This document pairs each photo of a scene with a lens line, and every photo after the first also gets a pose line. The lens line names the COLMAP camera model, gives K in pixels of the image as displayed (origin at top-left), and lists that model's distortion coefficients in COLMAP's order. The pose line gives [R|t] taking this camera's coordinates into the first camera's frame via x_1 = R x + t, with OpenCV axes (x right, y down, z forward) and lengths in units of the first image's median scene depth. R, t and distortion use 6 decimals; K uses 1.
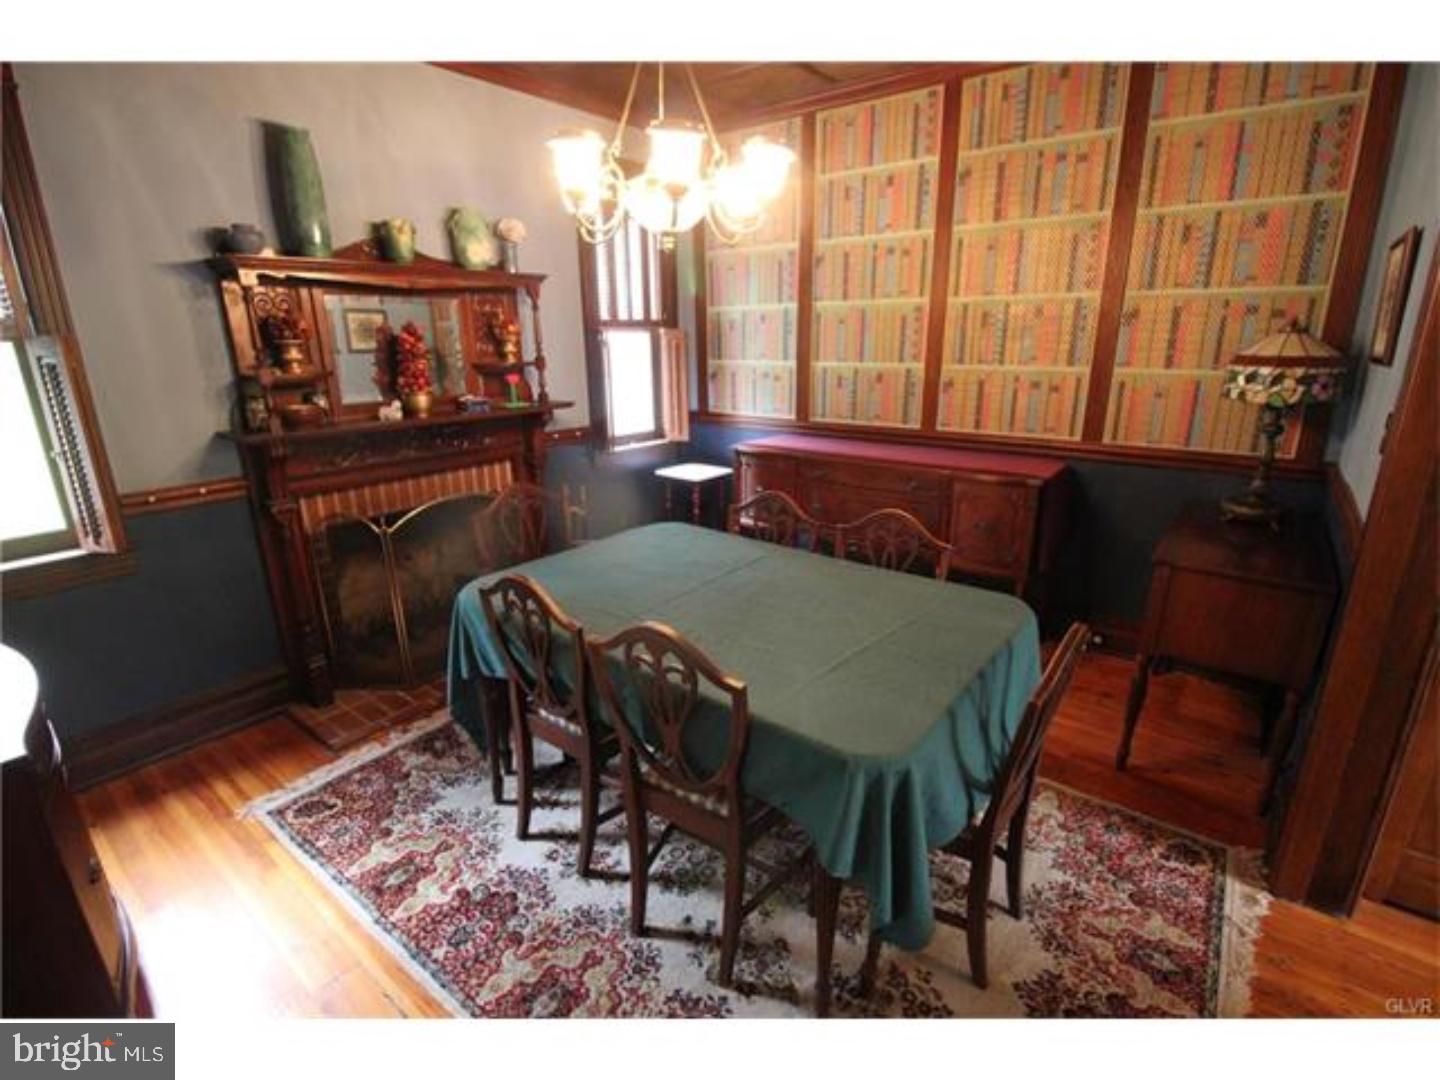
lens RADIAL K [[676.7, 0, 720.0], [0, 676.7, 540.0], [0, 0, 1]] dist [-0.018038, -0.000785]
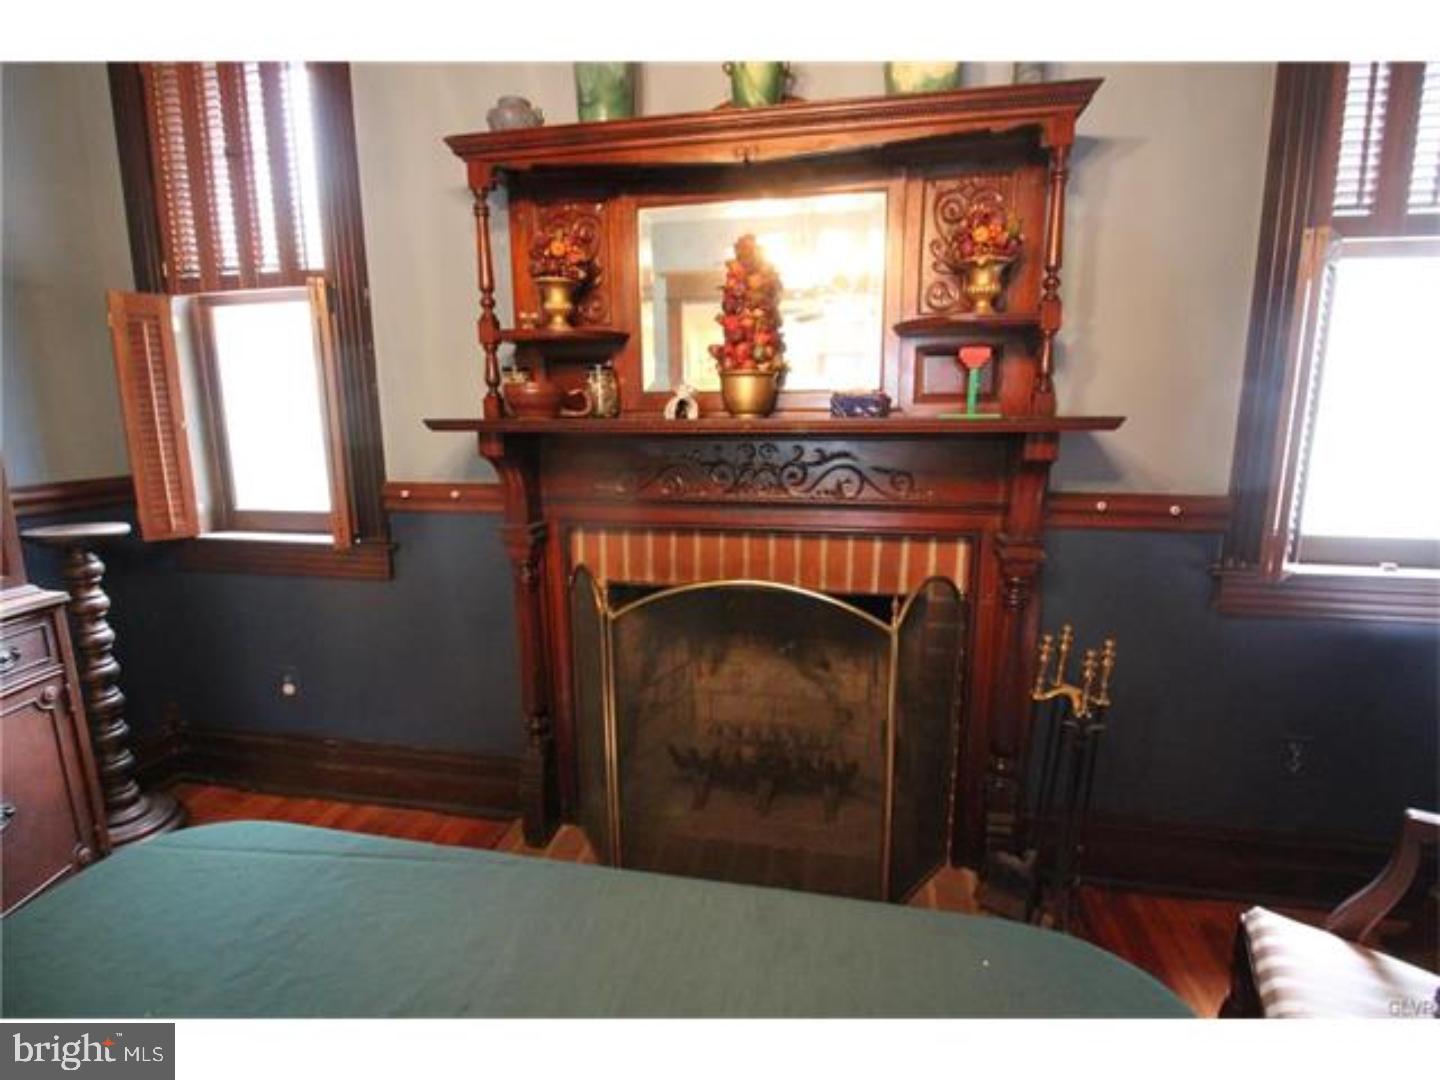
lens RADIAL K [[655.6, 0, 720.0], [0, 655.6, 540.0], [0, 0, 1]] dist [-0.017454, -0.000180]
pose [[0.460286, 0.163637, -0.872559, -0.001460], [-0.262341, 0.964043, 0.042406, -0.121507], [0.848124, 0.209390, 0.486664, 0.830907]]
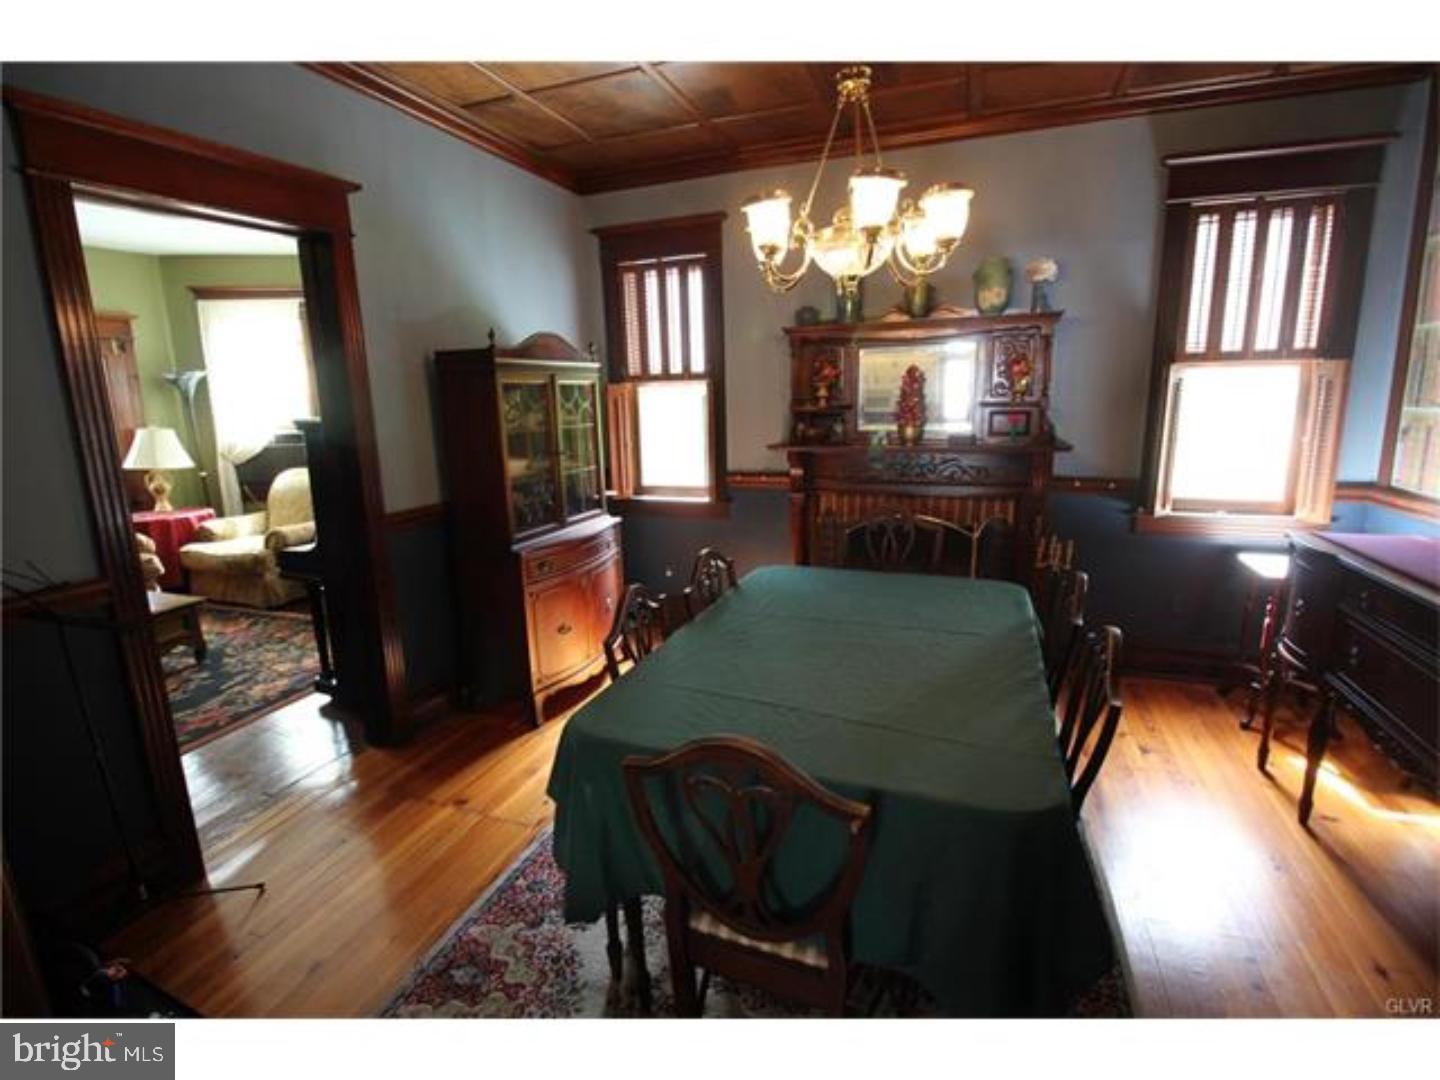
lens RADIAL K [[676.7, 0, 720.0], [0, 676.7, 540.0], [0, 0, 1]] dist [-0.018038, -0.000785]
pose [[0.307584, 0.197723, -0.930751, 0.615527], [-0.261149, 0.958152, 0.117242, -0.086480], [0.914983, 0.207003, 0.346347, 0.371831]]
